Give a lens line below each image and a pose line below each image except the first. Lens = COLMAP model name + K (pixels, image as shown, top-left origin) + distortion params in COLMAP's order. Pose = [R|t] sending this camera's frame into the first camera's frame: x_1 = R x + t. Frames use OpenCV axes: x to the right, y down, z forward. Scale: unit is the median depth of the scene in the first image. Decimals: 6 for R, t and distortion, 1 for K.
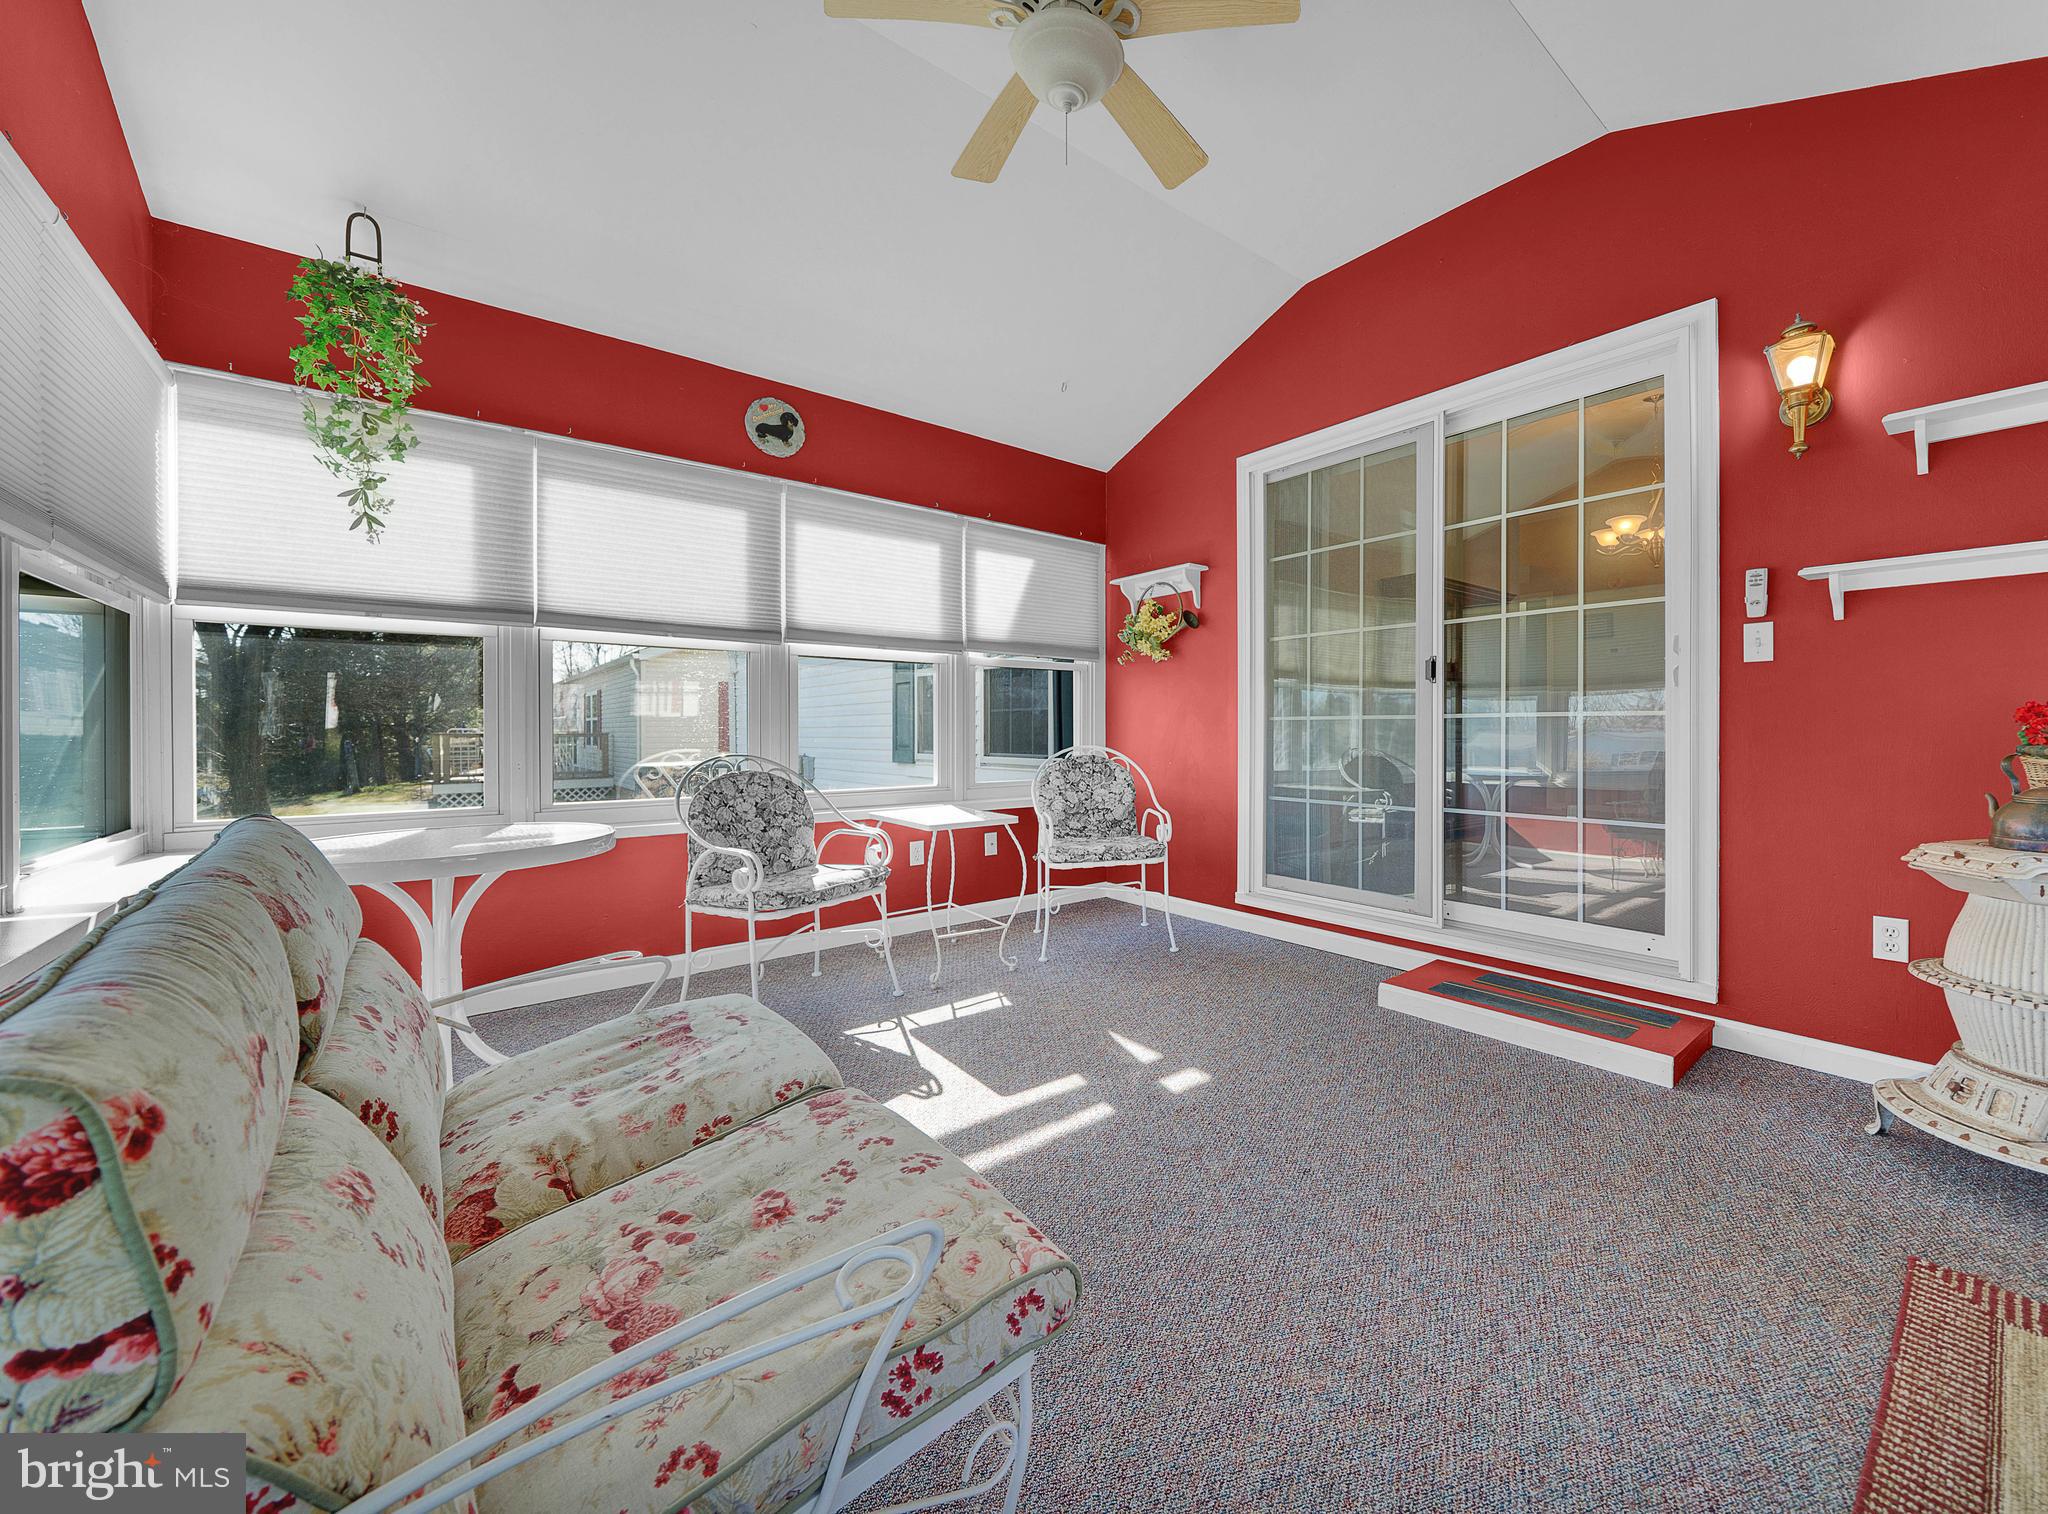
lens RADIAL K [[779.2, 0, 1024.3], [0, 779.2, 739.0], [0, 0, 1]] dist [-0.004546, -0.000416]
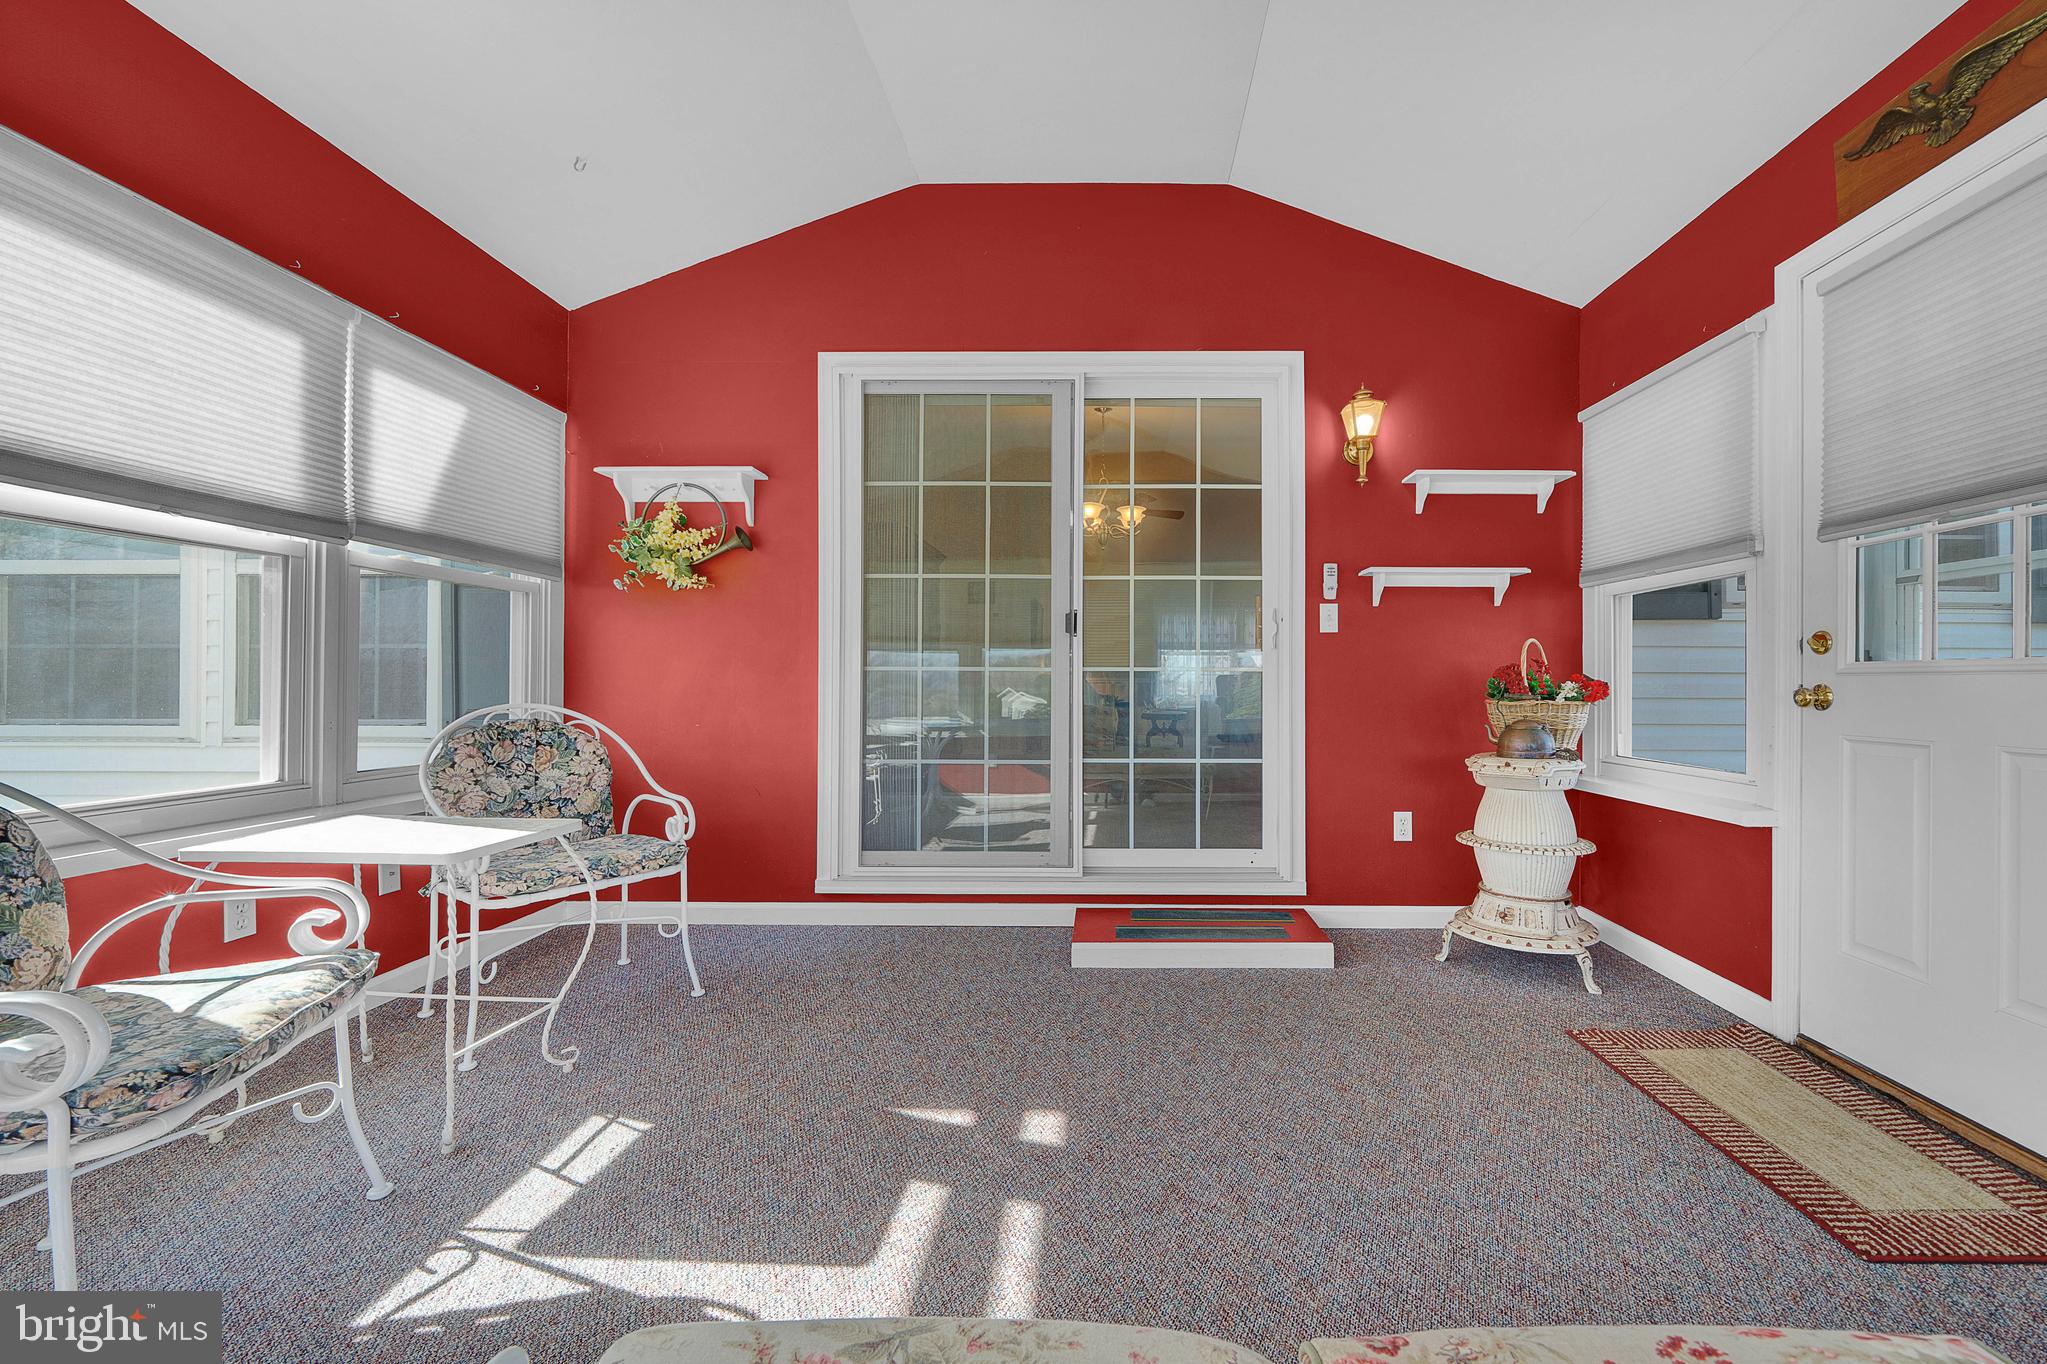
lens RADIAL K [[835.6, 0, 1028.1], [0, 835.6, 684.8], [0, 0, 1]] dist [-0.009787, -0.000539]
pose [[0.623909, 0.001757, 0.781495, -0.295246], [0.005484, 0.999963, -0.006626, -0.001734], [-0.781478, 0.008419, 0.623876, 0.298277]]
